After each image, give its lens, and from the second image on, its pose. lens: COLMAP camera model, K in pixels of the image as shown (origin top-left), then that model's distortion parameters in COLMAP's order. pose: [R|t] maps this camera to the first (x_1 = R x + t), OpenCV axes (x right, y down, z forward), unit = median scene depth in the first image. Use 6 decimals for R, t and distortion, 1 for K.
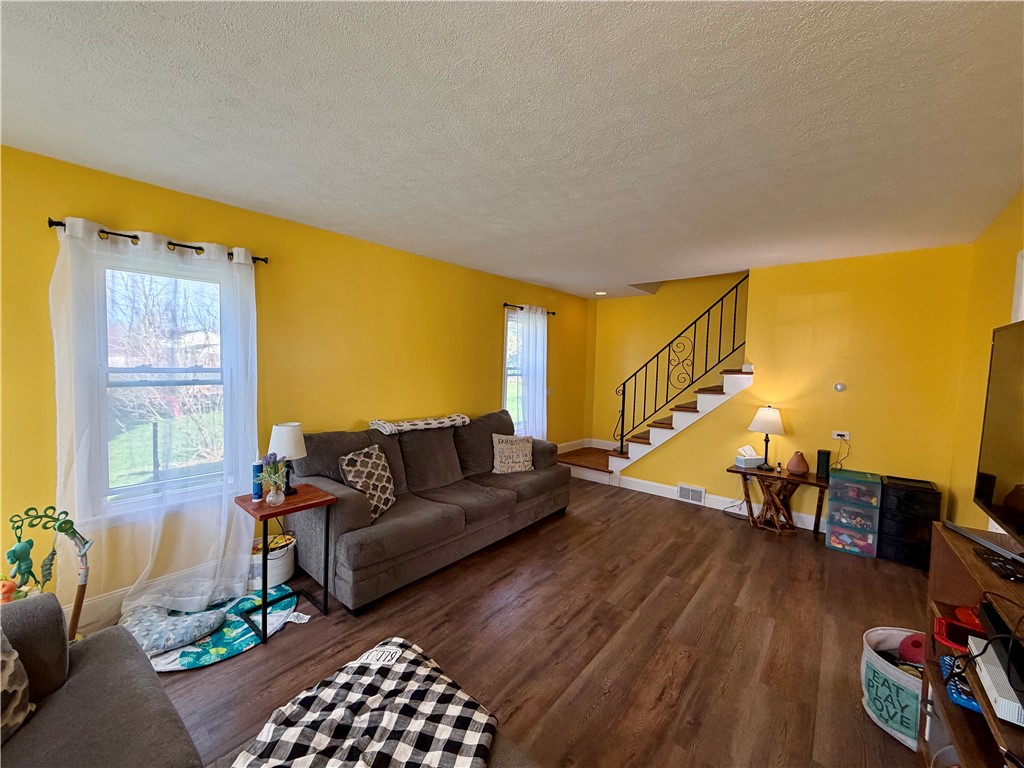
lens RADIAL K [[404.8, 0, 510.0], [0, 404.8, 382.9], [0, 0, 1]] dist [0.000533, 0.000044]
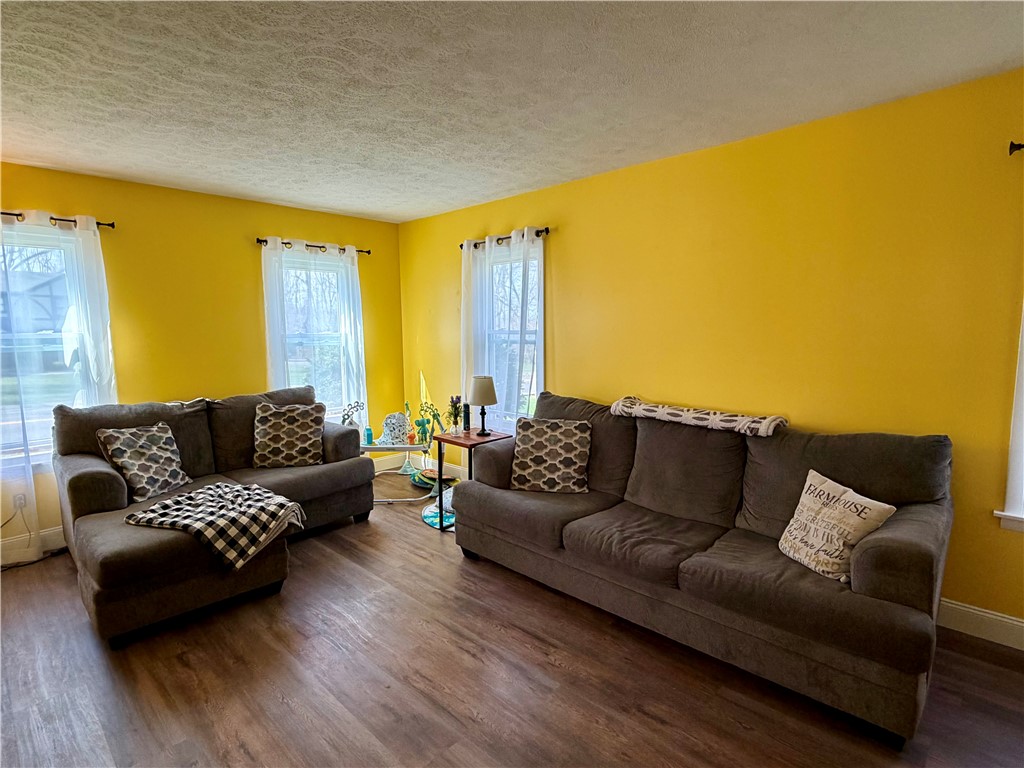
lens RADIAL K [[527.1, 0, 514.2], [0, 527.1, 384.4], [0, 0, 1]] dist [-0.002806, -0.000372]
pose [[-0.070488, 0.089193, -0.993517, 0.869081], [-0.042312, 0.994831, 0.092313, -0.019401], [0.996615, 0.048545, -0.066350, 1.059166]]
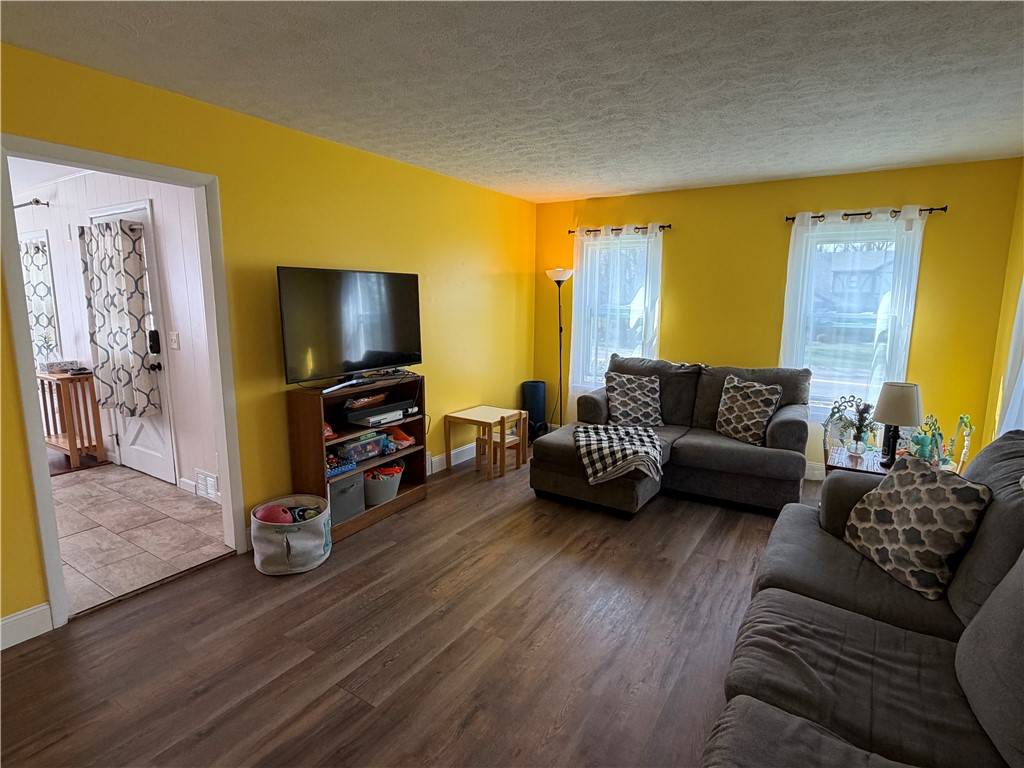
lens RADIAL K [[527.1, 0, 514.2], [0, 527.1, 384.4], [0, 0, 1]] dist [-0.002806, -0.000372]
pose [[-0.991869, -0.012290, -0.126666, 0.327717], [-0.038301, 0.978007, 0.205023, -0.076206], [0.121361, 0.208208, -0.970526, 1.720478]]
